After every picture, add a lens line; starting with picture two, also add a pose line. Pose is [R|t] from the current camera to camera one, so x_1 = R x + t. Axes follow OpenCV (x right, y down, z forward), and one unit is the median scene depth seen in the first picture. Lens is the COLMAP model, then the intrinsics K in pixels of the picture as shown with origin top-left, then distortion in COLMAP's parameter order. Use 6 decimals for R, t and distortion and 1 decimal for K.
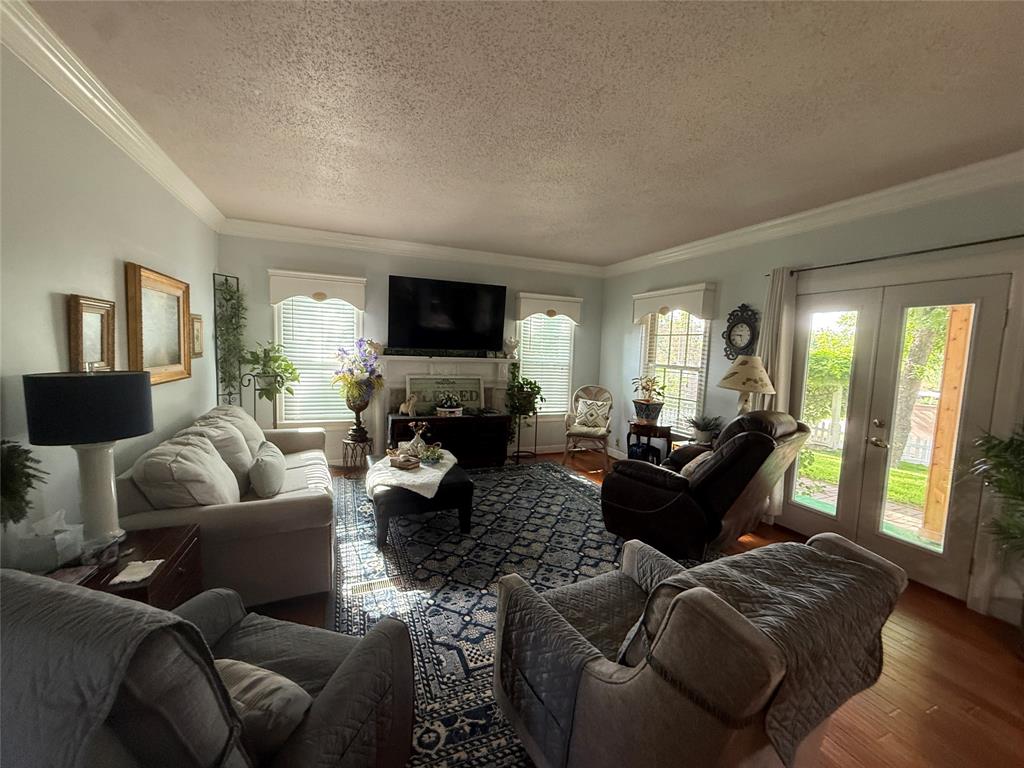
lens RADIAL K [[409.8, 0, 510.5], [0, 409.8, 385.7], [0, 0, 1]] dist [-0.002236, 0.000203]
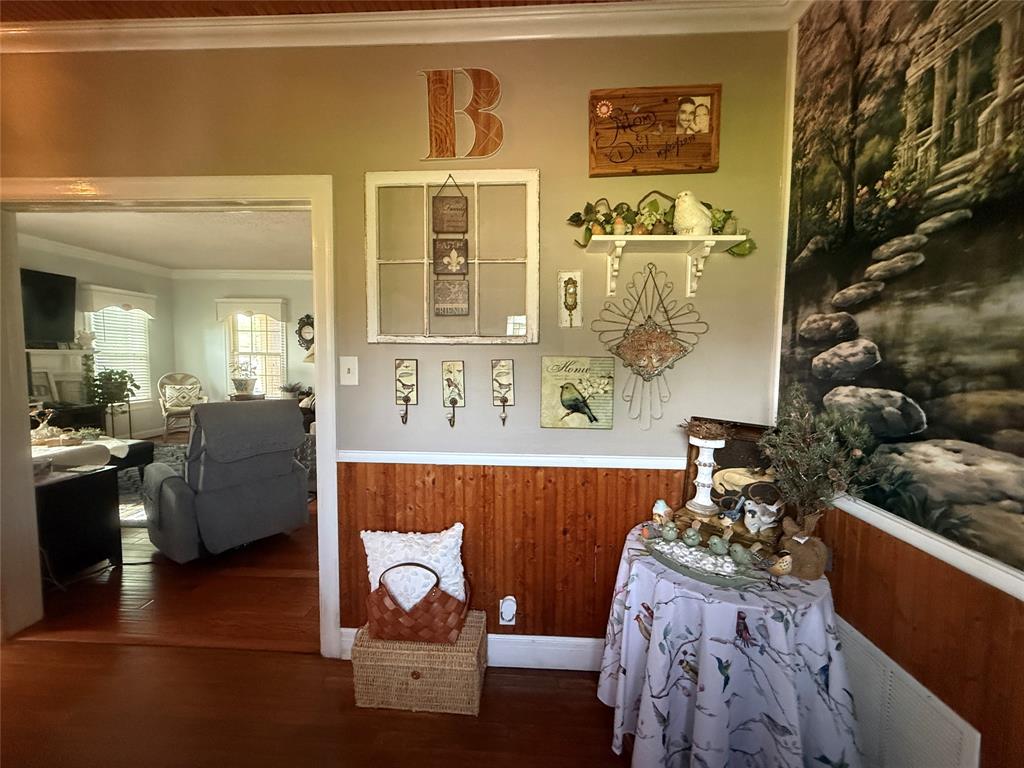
lens RADIAL K [[409.8, 0, 510.5], [0, 409.8, 385.7], [0, 0, 1]] dist [-0.002236, 0.000203]
pose [[0.421721, -0.093294, 0.901914, -0.477719], [0.086493, 0.994296, 0.062408, 0.047624], [-0.902591, 0.051690, 0.427384, -0.359717]]
